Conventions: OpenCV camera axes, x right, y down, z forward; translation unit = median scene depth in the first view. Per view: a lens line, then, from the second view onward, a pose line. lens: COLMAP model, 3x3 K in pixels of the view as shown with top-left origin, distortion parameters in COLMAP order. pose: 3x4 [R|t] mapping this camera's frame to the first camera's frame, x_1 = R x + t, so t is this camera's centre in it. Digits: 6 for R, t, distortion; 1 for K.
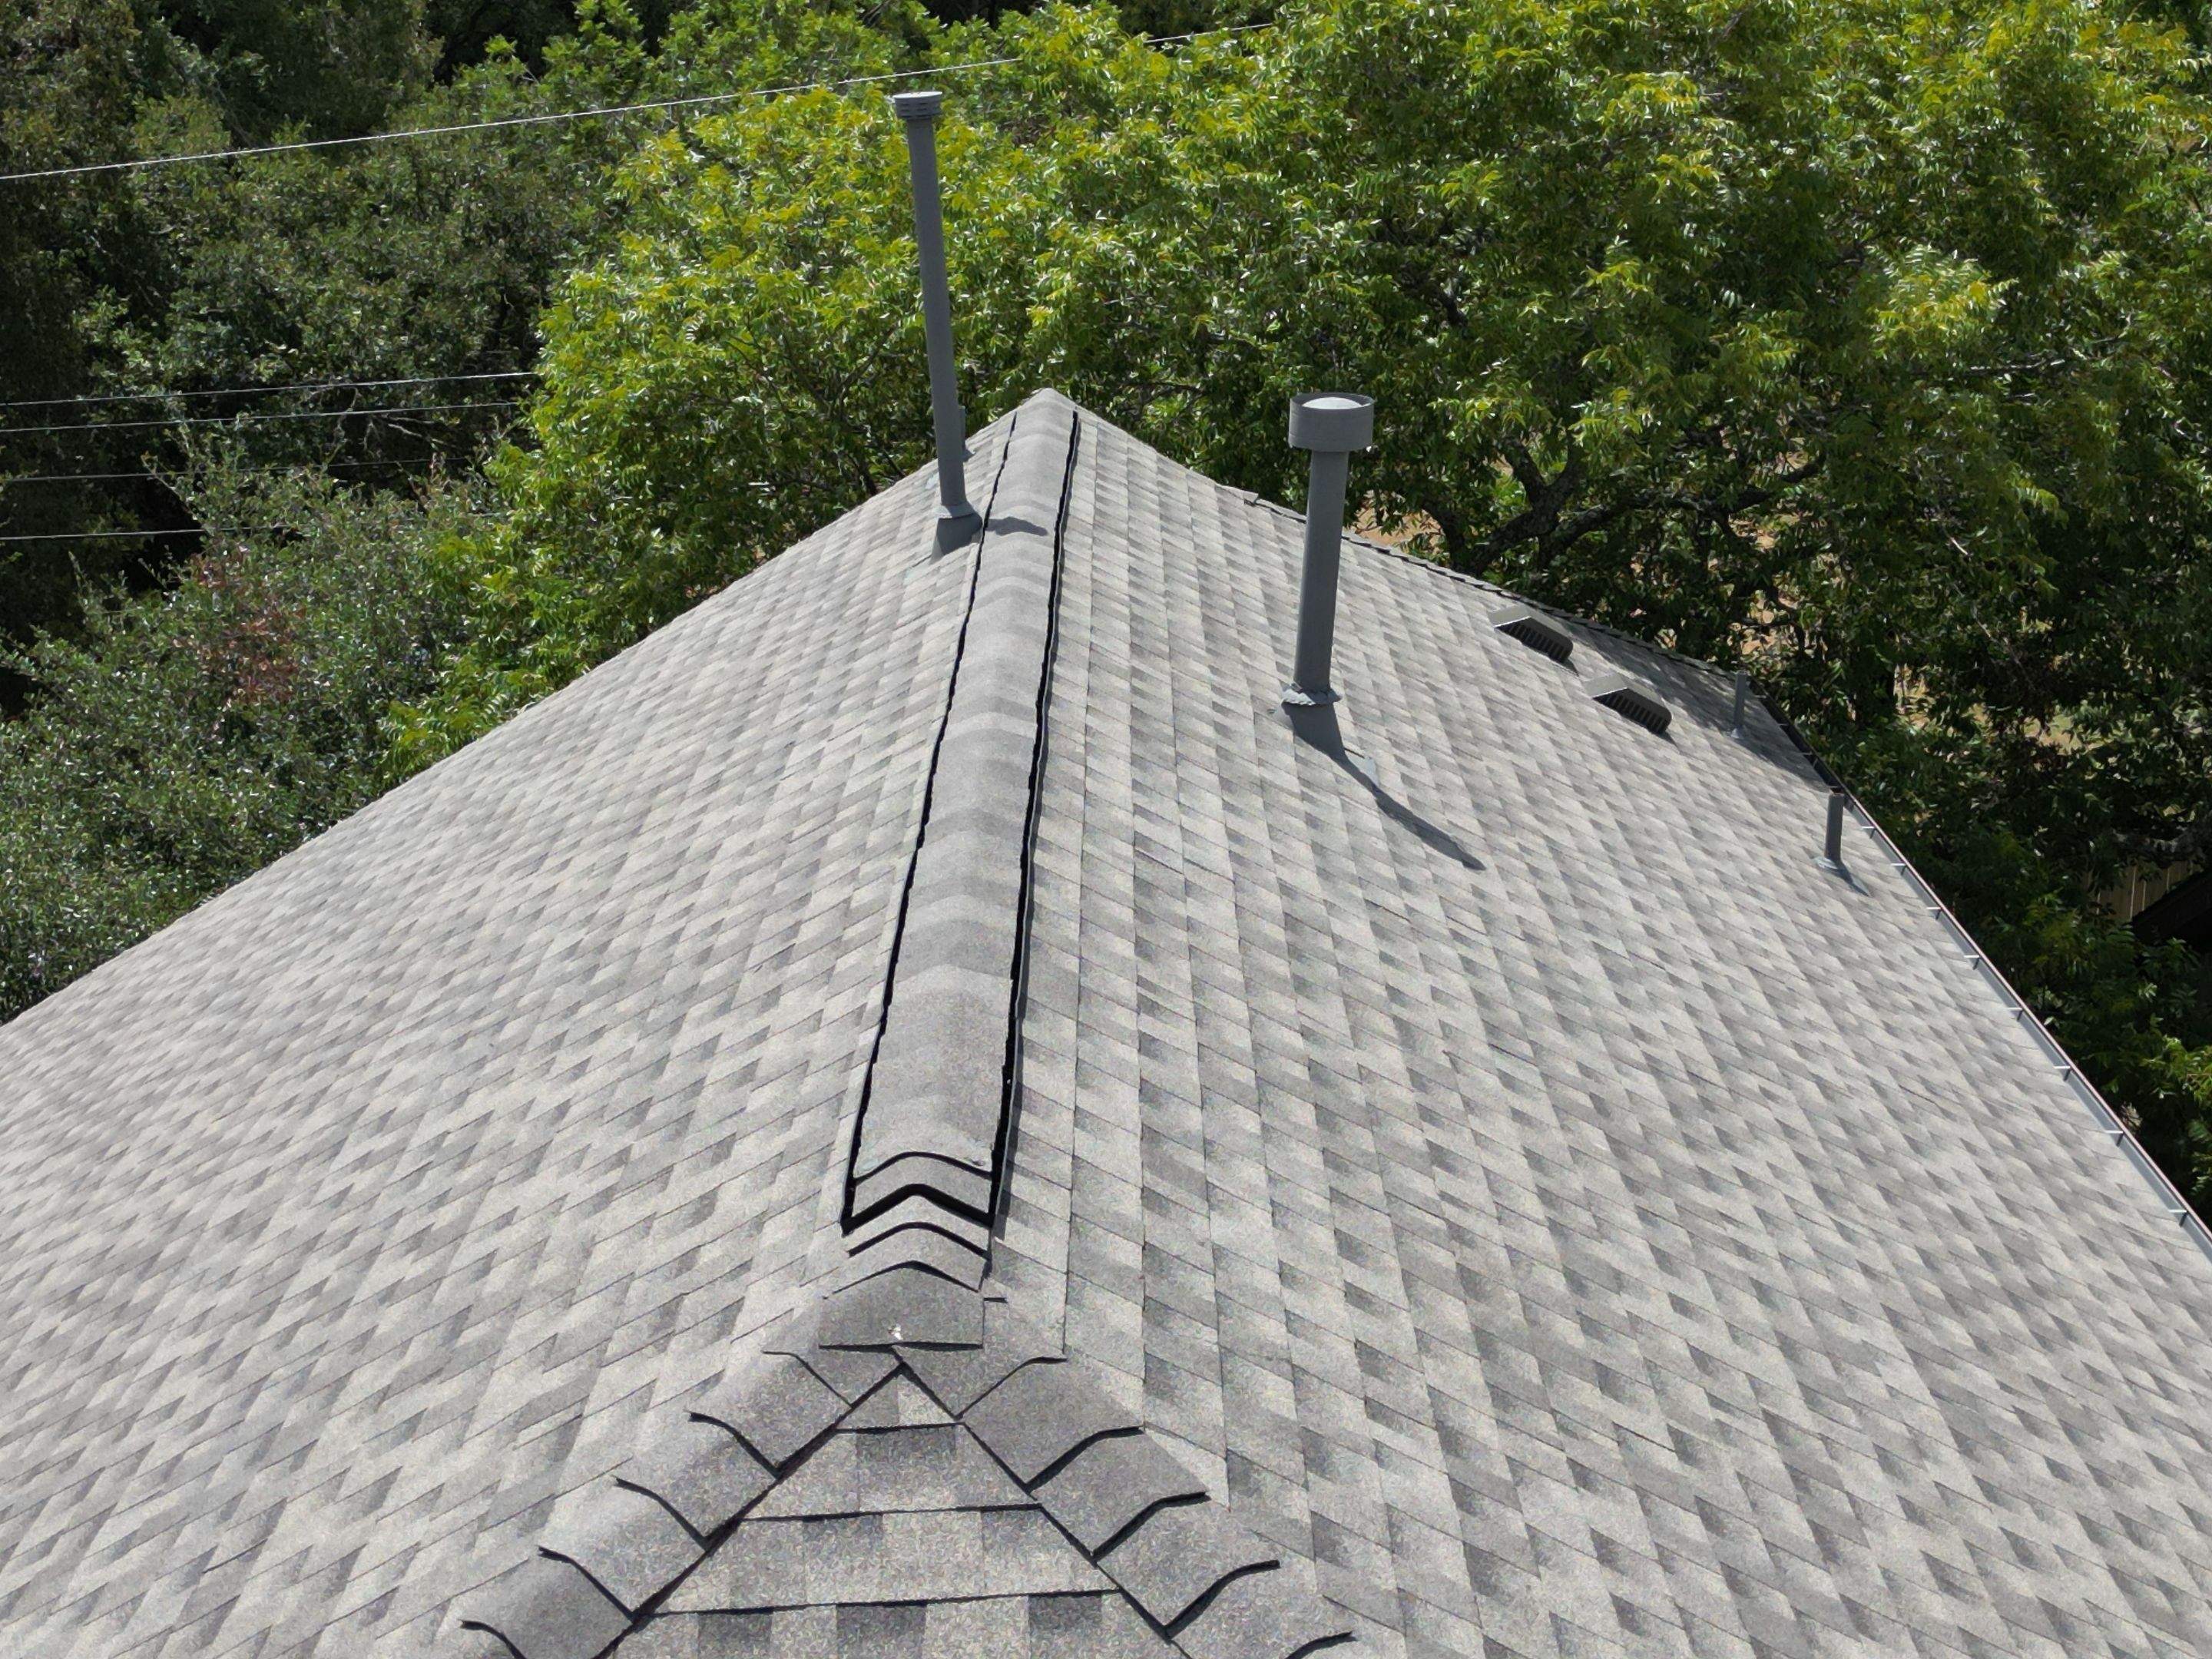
lens RADIAL K [[3081.3, 0, 1102.6], [0, 3081.3, 828.5], [0, 0, 1]] dist [0.095846, 0.000000]
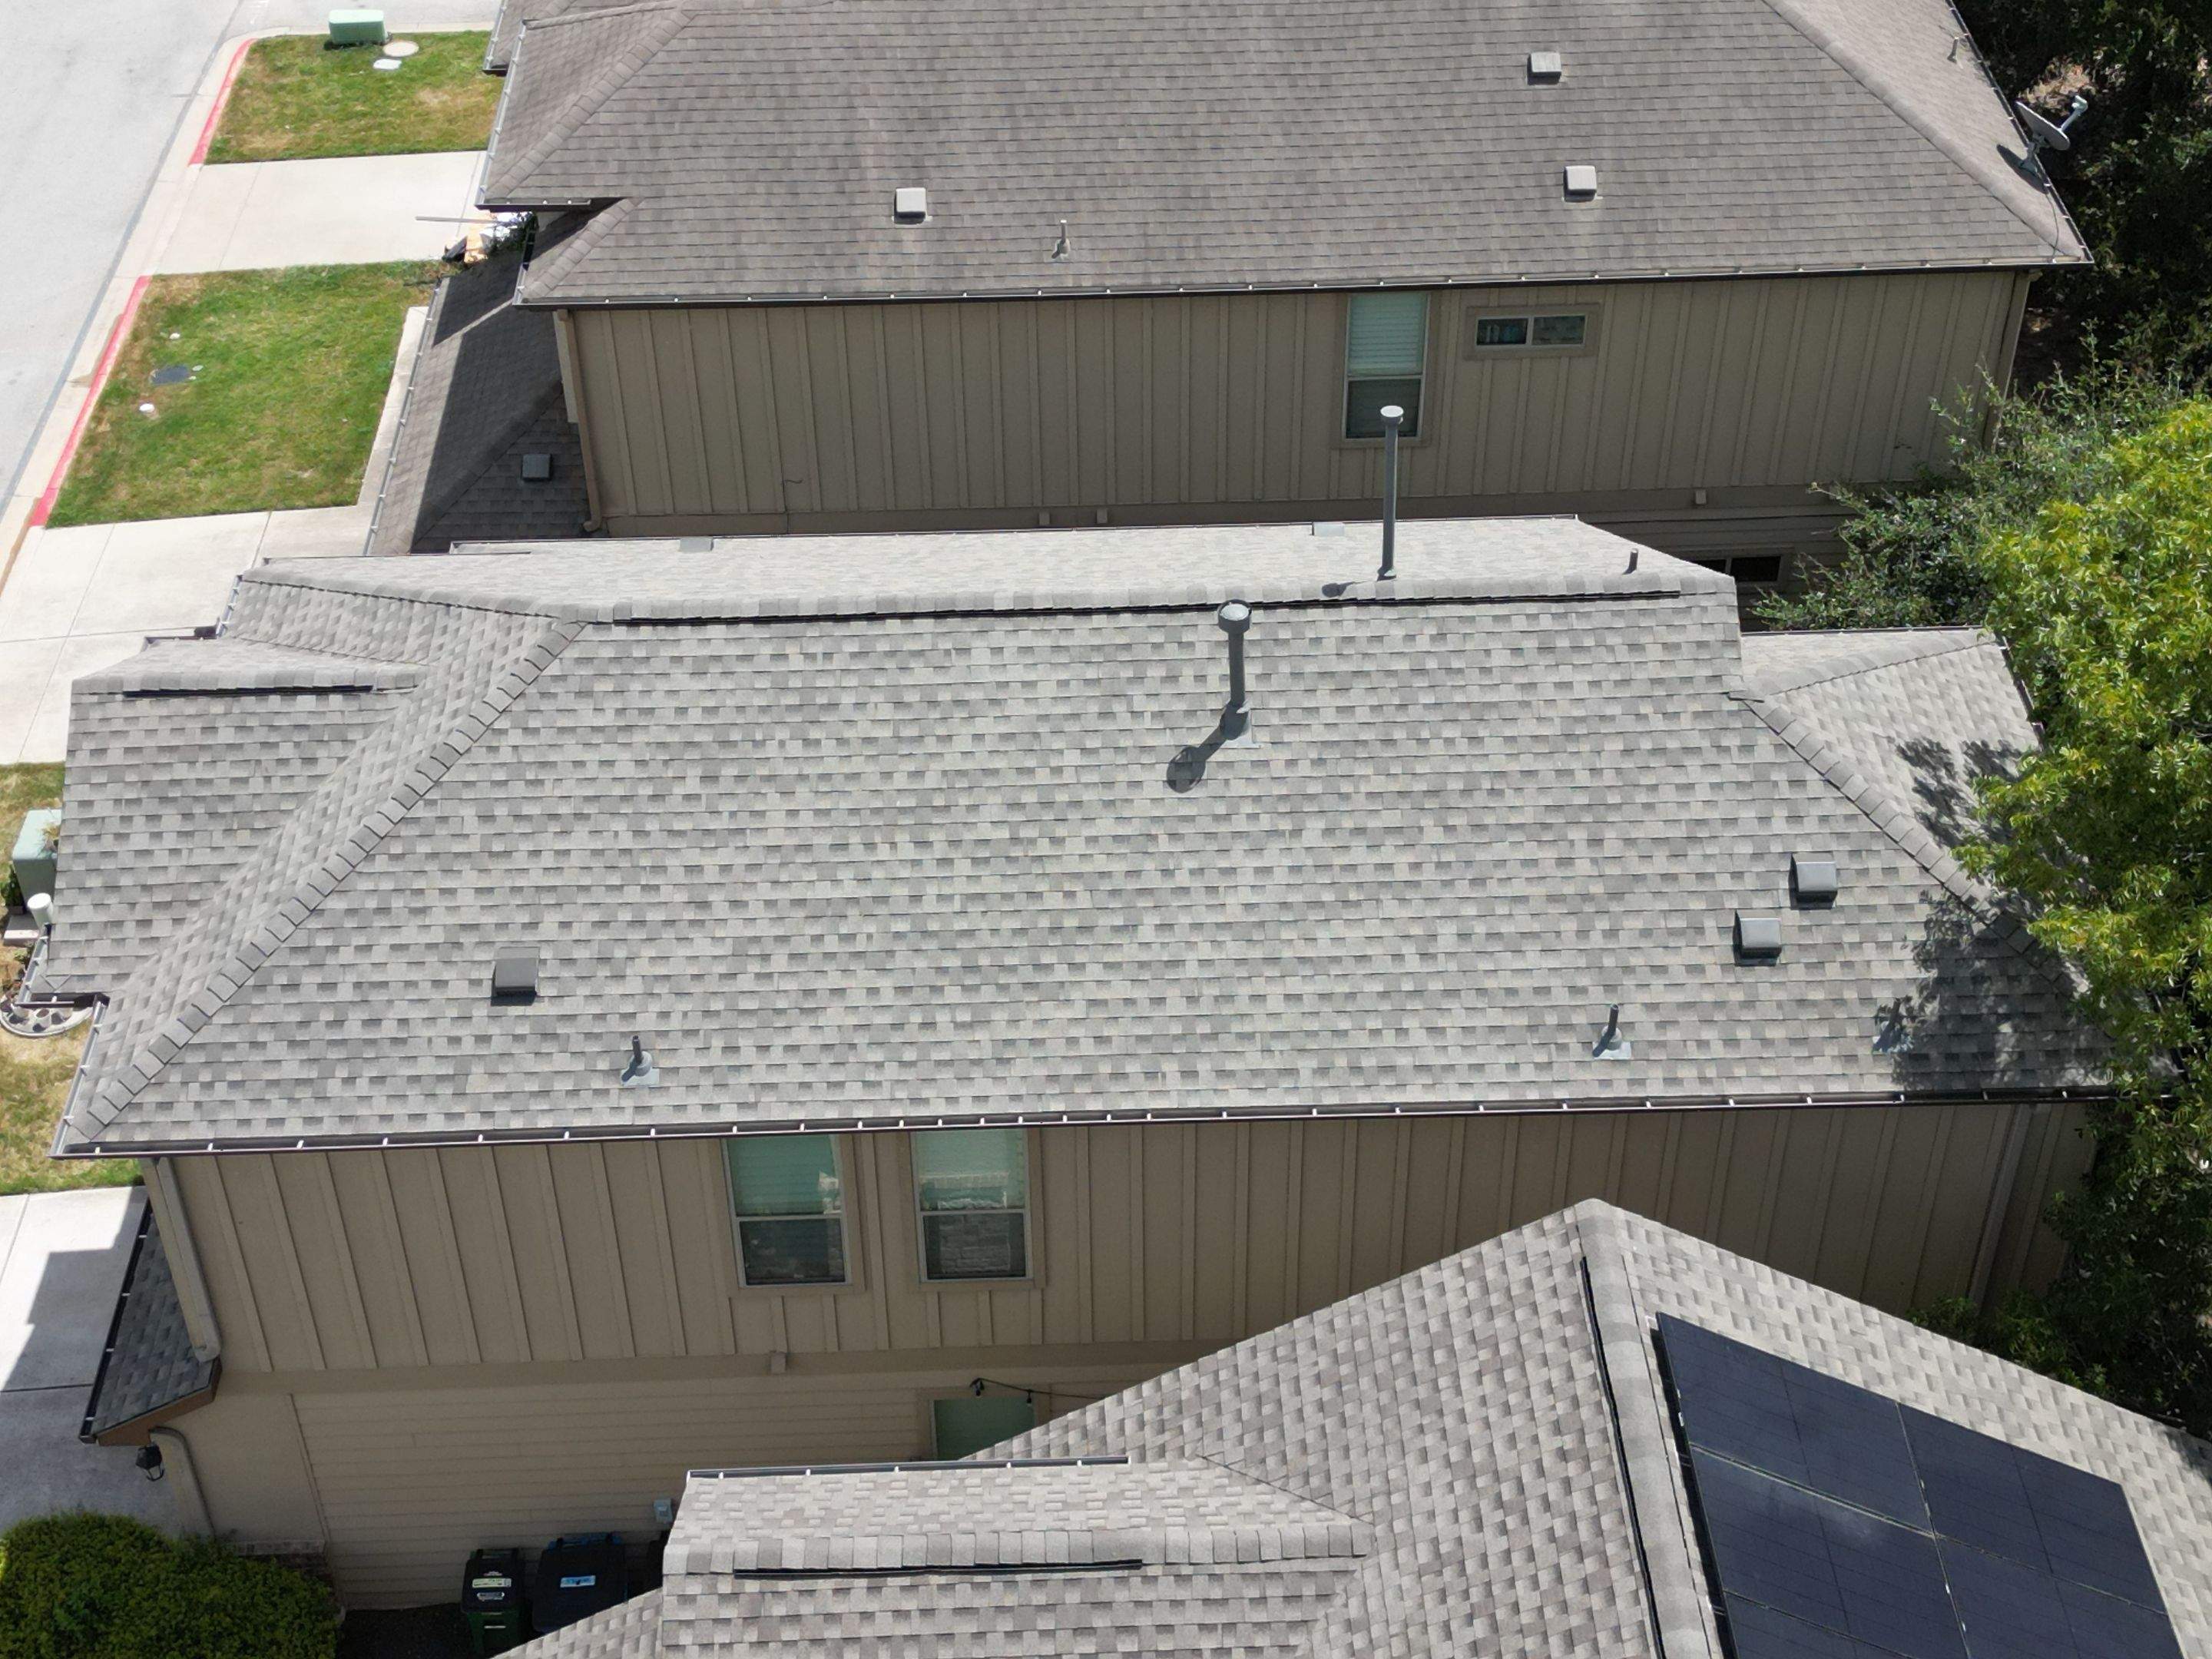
lens RADIAL K [[3081.3, 0, 1099.0], [0, 3081.3, 830.2], [0, 0, 1]] dist [0.095846, 0.000000]
pose [[0.035333, 0.654754, -0.755016, 3.142801], [-0.276140, 0.732471, 0.622280, -2.323504], [0.960468, 0.186503, 0.206685, 0.663107]]
